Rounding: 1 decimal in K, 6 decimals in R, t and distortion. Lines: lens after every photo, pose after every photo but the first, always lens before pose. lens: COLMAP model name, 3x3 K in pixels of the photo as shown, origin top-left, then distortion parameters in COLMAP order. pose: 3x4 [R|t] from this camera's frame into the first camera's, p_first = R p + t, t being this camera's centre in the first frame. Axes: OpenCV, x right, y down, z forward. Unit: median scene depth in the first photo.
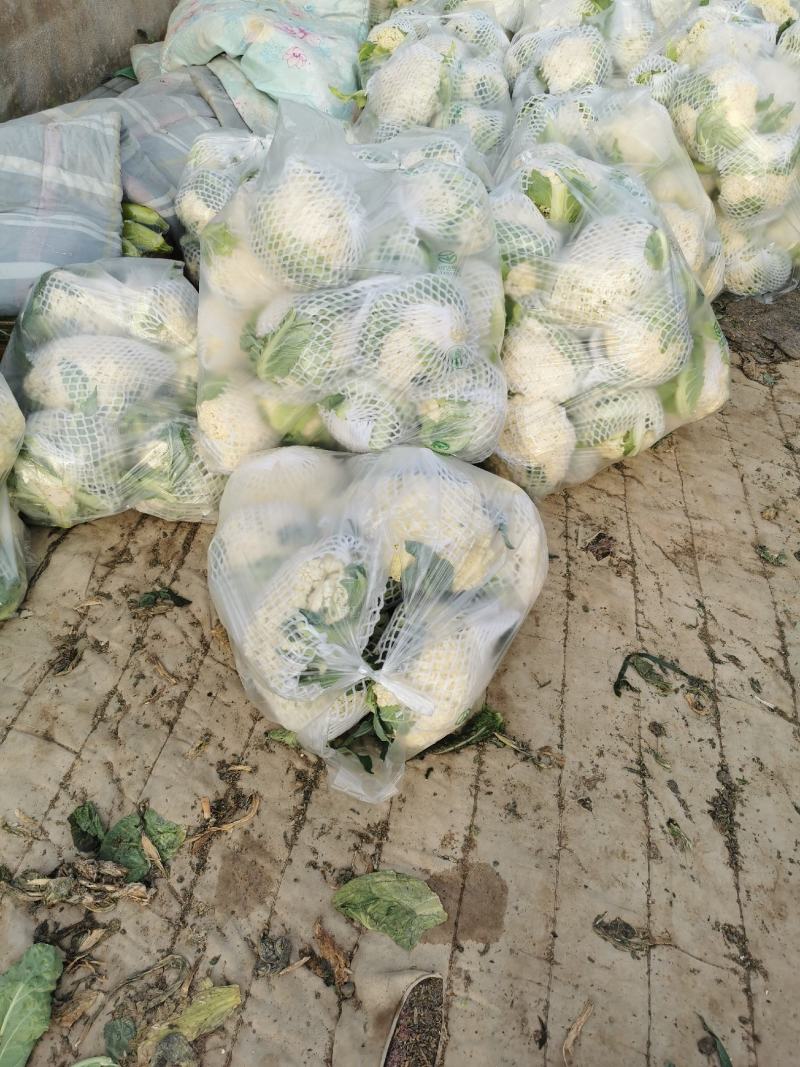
lens RADIAL K [[823.6, 0, 400.0], [0, 823.6, 533.5], [0, 0, 1]] dist [0.058598, -0.087227]
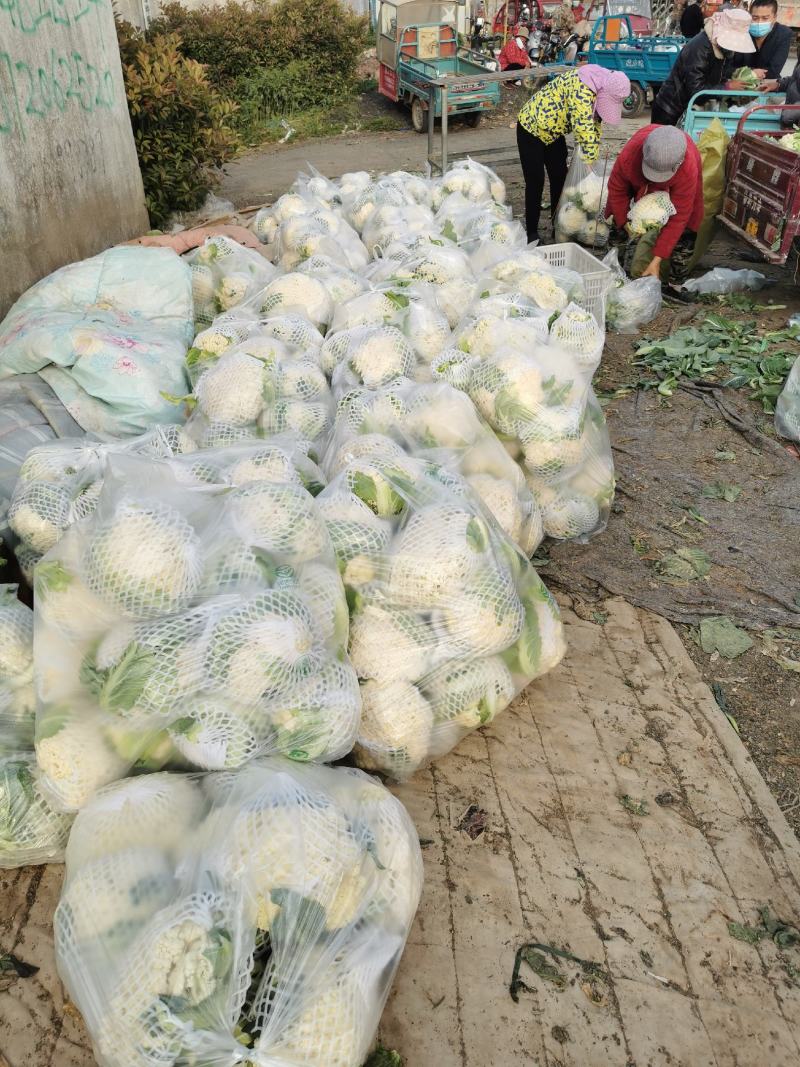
lens RADIAL K [[823.6, 0, 400.0], [0, 823.6, 533.5], [0, 0, 1]] dist [0.058598, -0.087227]
pose [[0.979660, -0.103737, 0.171772, 0.023056], [0.142437, 0.962444, -0.231113, -0.106001], [-0.141346, 0.250879, 0.957643, -0.025311]]
